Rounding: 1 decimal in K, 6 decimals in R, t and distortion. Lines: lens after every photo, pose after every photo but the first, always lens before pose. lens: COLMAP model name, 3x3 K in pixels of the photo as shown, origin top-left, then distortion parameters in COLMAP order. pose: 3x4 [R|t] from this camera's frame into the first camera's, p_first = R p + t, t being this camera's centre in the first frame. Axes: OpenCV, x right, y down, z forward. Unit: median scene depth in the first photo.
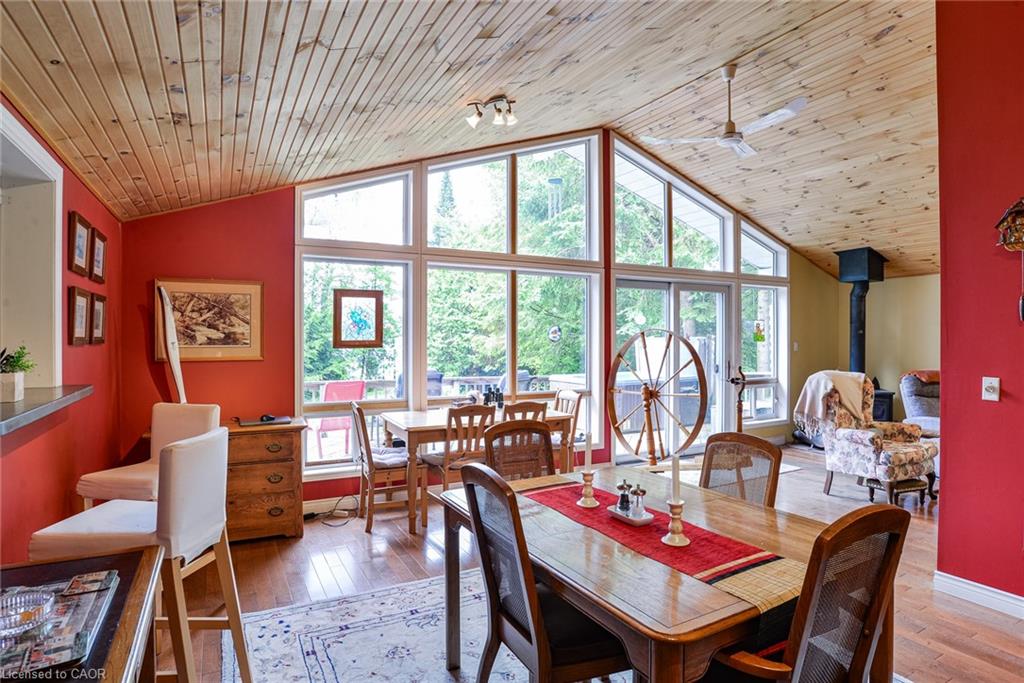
lens RADIAL K [[529.1, 0, 512.0], [0, 529.1, 341.5], [0, 0, 1]] dist [-0.058812, 0.015125]
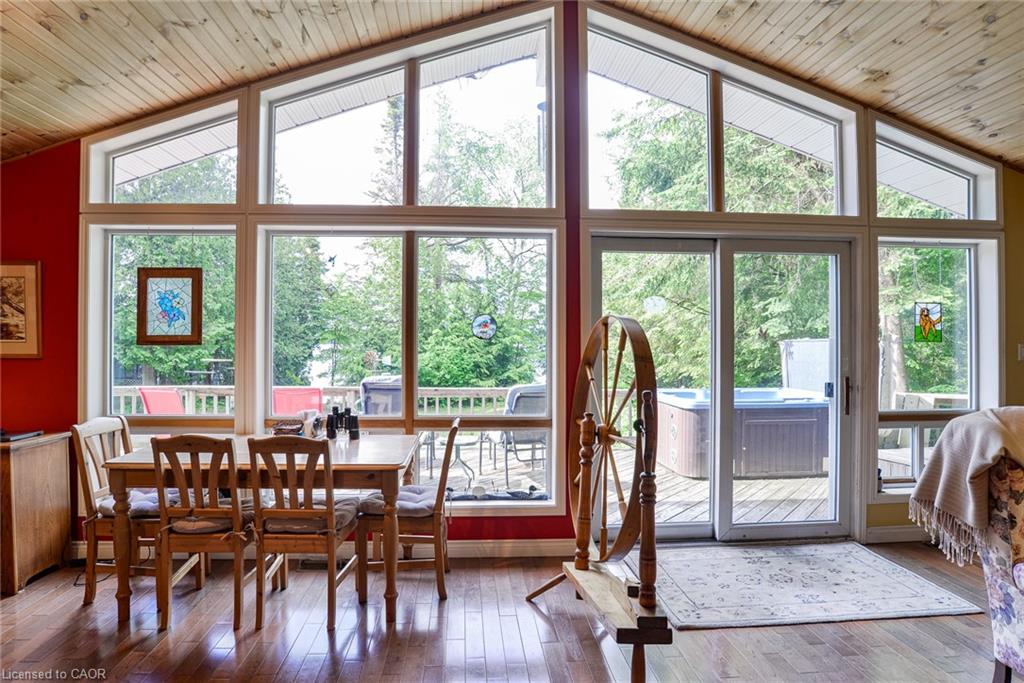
lens RADIAL K [[529.1, 0, 512.0], [0, 529.1, 341.5], [0, 0, 1]] dist [-0.058812, 0.015125]
pose [[0.912729, 0.000580, -0.408565, 0.452044], [-0.006164, 0.999905, -0.012349, 0.013052], [0.408519, 0.013789, 0.912646, 0.520419]]
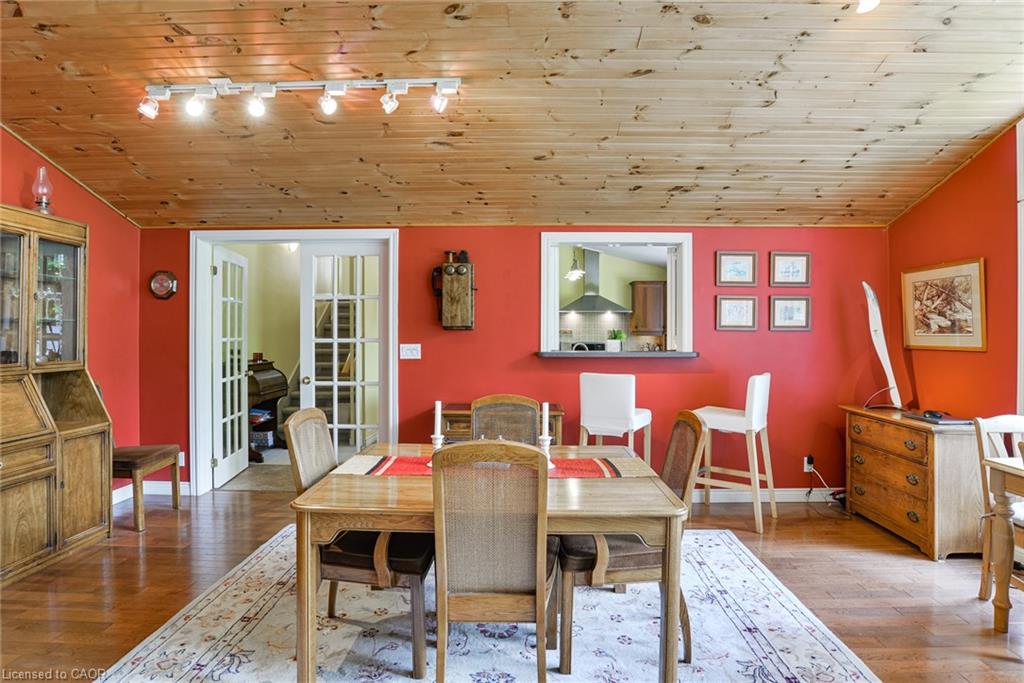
lens RADIAL K [[529.1, 0, 512.0], [0, 529.1, 341.5], [0, 0, 1]] dist [-0.058812, 0.015125]
pose [[-0.508187, 0.009458, -0.861195, 0.536393], [-0.013828, 0.999721, 0.019139, 0.012570], [0.861136, 0.021635, -0.507914, 0.682931]]
